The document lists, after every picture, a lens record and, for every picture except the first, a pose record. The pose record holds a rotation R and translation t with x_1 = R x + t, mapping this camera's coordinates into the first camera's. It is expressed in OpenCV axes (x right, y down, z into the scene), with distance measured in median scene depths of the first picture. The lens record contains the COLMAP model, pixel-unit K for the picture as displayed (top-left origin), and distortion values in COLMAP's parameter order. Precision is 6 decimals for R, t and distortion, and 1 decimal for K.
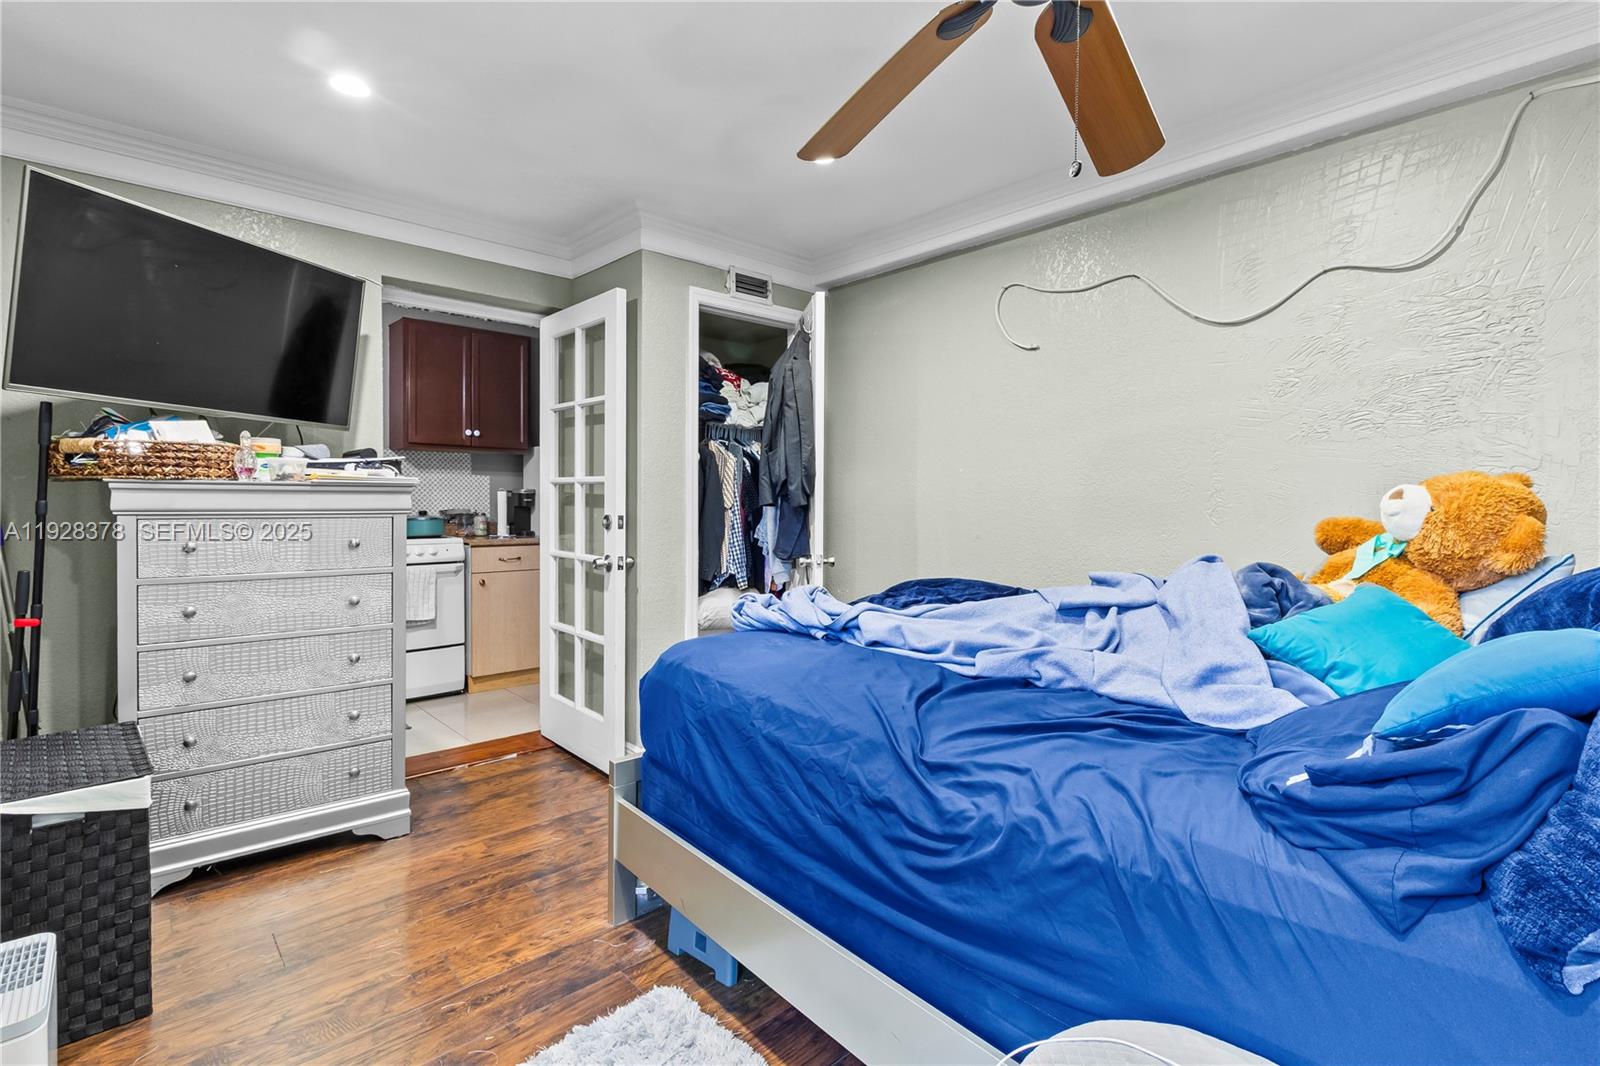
lens RADIAL K [[759.6, 0, 804.7], [0, 759.6, 506.7], [0, 0, 1]] dist [-0.000103, 0.000049]
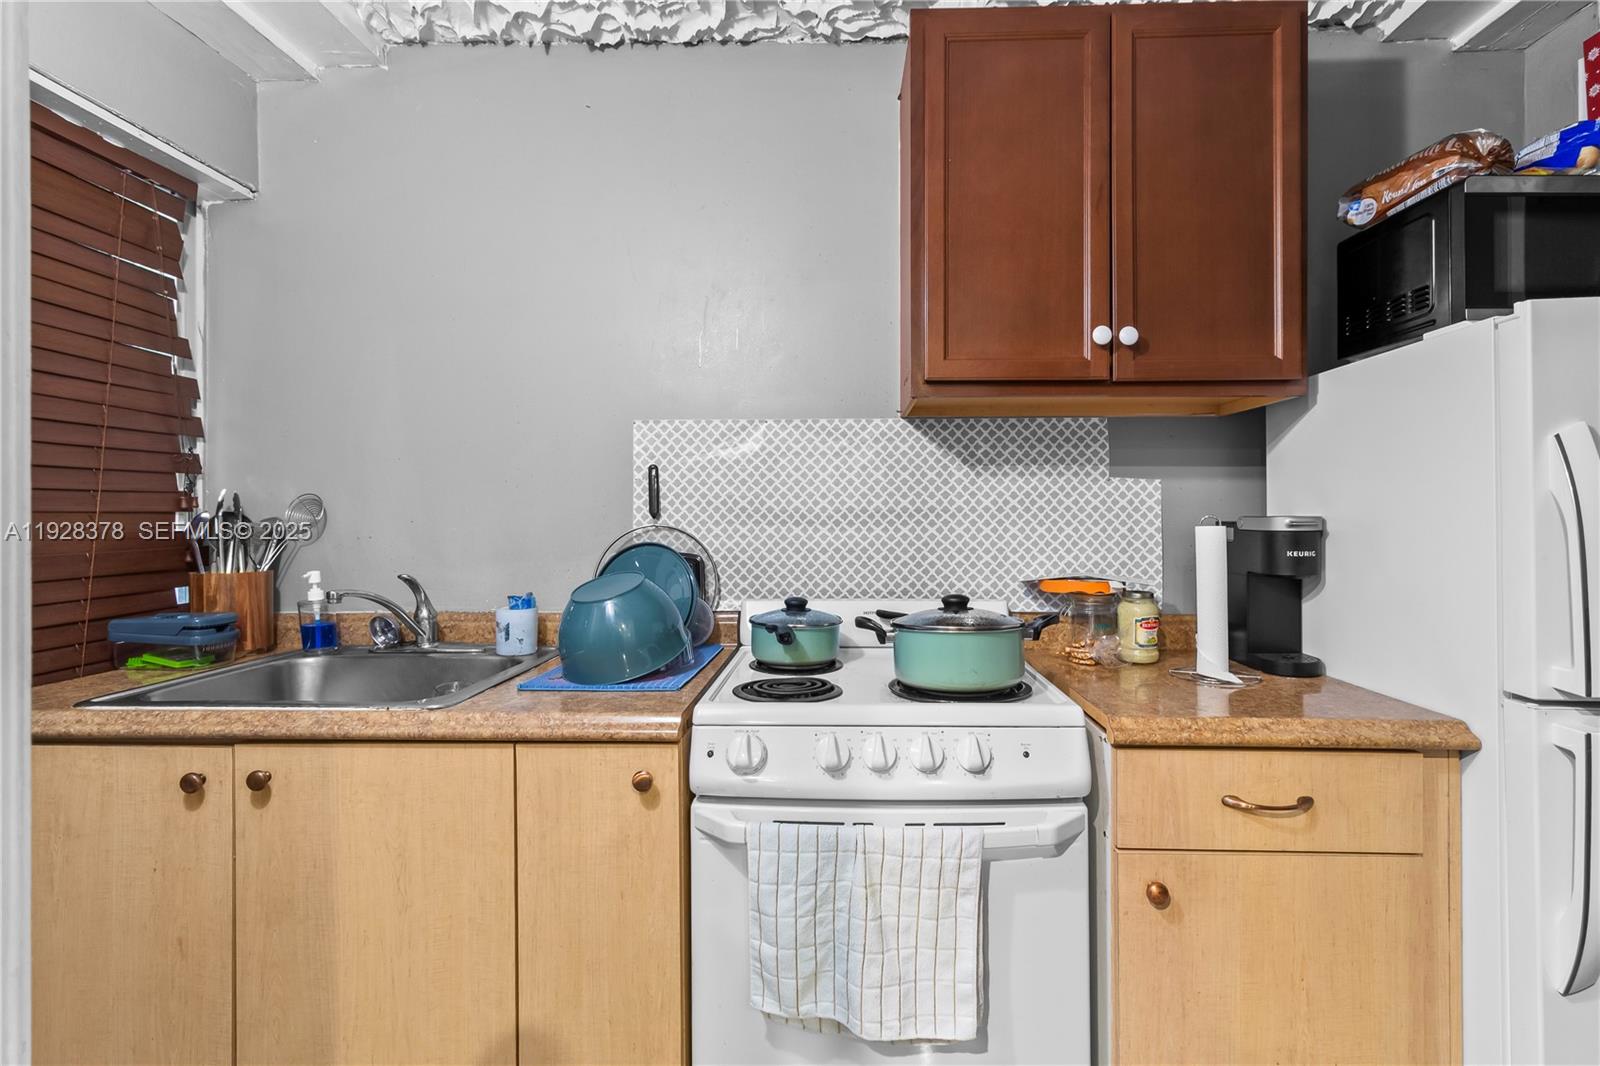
lens RADIAL K [[759.6, 0, 804.7], [0, 759.6, 506.7], [0, 0, 1]] dist [-0.000103, 0.000049]
pose [[0.707408, -0.010799, -0.706723, -0.309201], [-0.002915, 0.999830, -0.018196, -0.023022], [0.706800, 0.014933, 0.707256, 0.694767]]
